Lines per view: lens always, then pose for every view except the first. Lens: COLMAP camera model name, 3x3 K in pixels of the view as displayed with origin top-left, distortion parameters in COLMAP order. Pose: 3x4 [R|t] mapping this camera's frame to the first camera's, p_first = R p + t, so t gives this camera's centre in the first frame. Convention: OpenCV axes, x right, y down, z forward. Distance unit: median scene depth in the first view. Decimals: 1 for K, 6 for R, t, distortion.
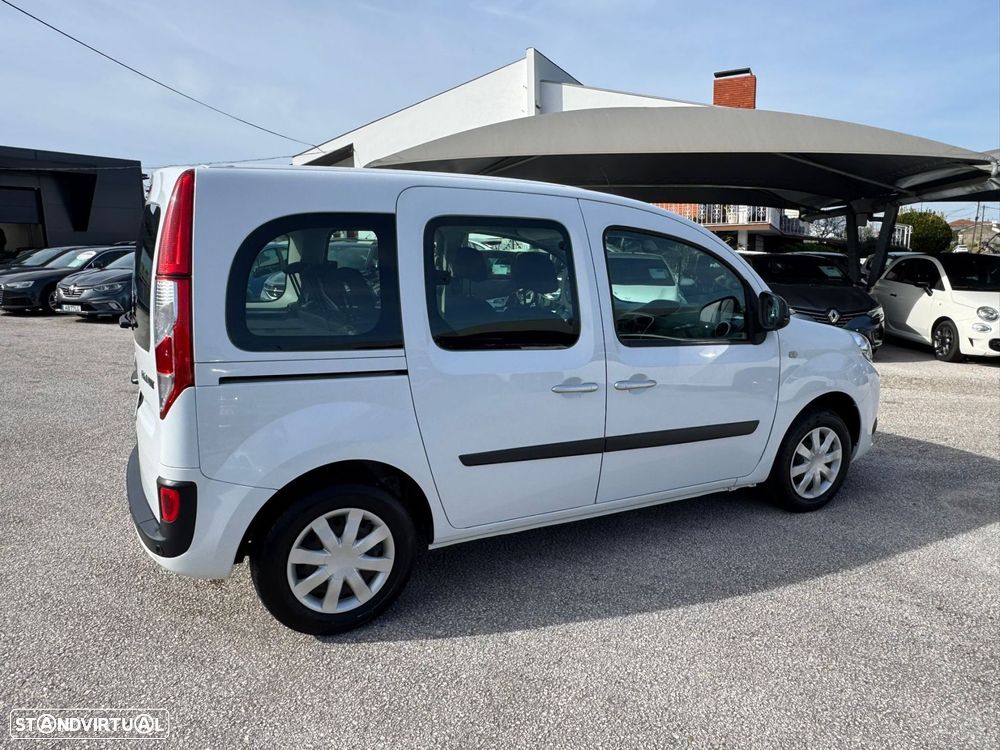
lens RADIAL K [[695.7, 0, 481.3], [0, 695.7, 369.5], [0, 0, 1]] dist [-0.002889, 0.001802]
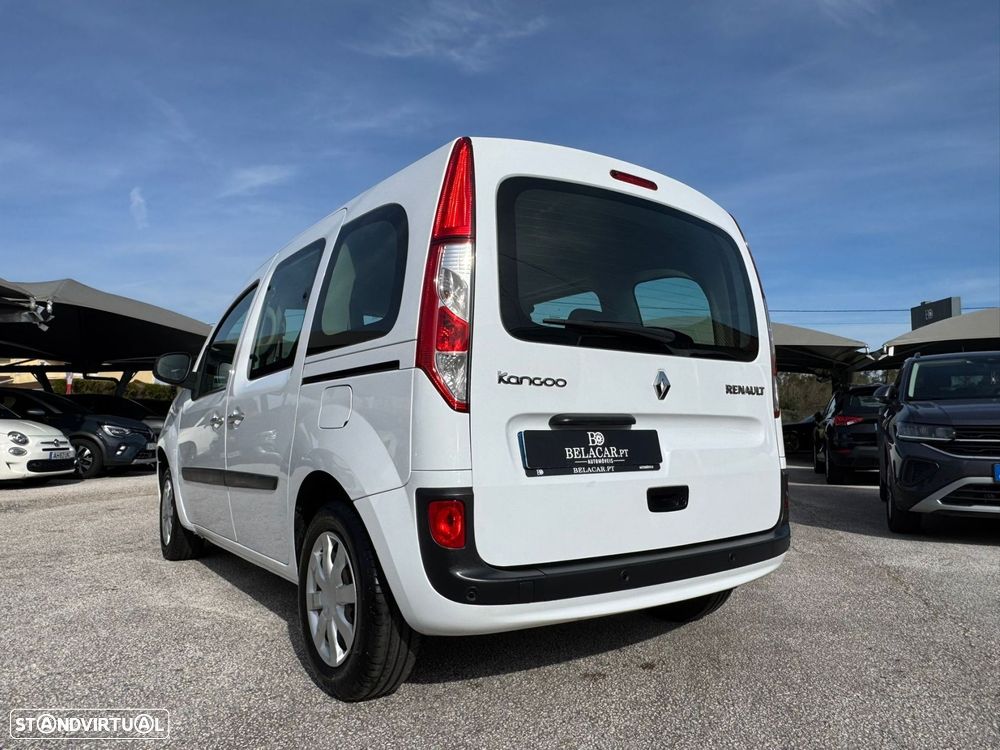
lens RADIAL K [[696.1, 0, 500.0], [0, 696.1, 375.0], [0, 0, 1]] dist [0.000105, -0.000128]
pose [[-0.144898, 0.065257, 0.987292, -1.131714], [0.170747, 0.984502, -0.040013, -0.021743], [-0.974602, 0.162780, -0.153795, 1.192921]]
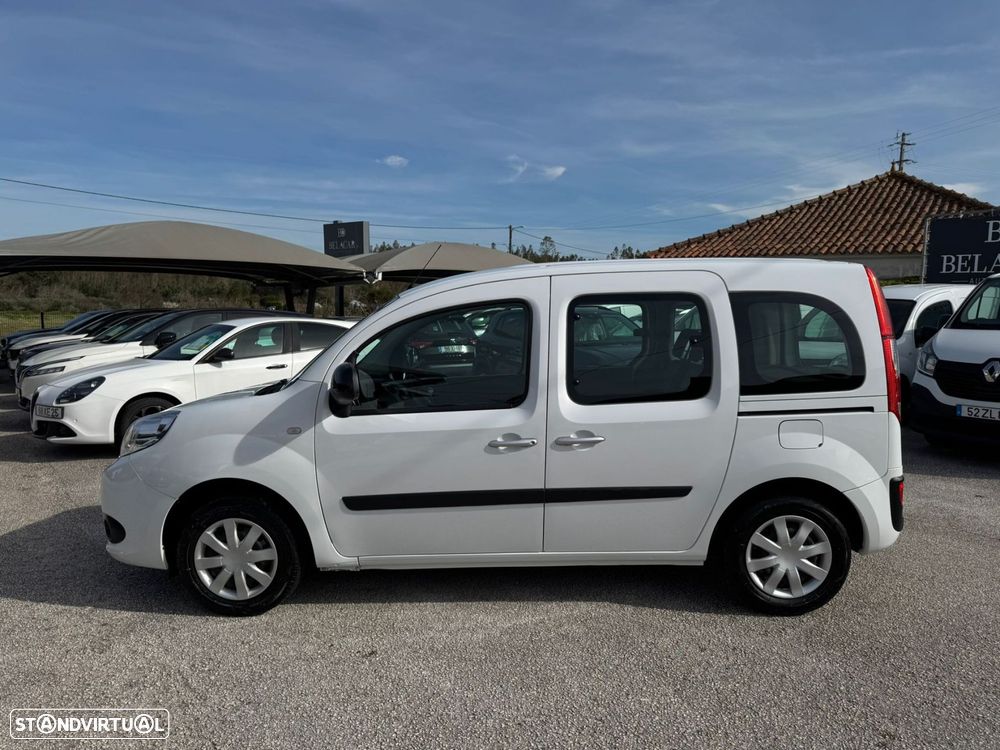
lens RADIAL K [[708.7, 0, 512.5], [0, 708.7, 376.4], [0, 0, 1]] dist [0.031449, -0.045665]
pose [[-0.885657, -0.044073, 0.462244, -0.525163], [0.080761, 0.965692, 0.246813, -0.427840], [-0.457264, 0.255923, -0.851712, 2.337543]]
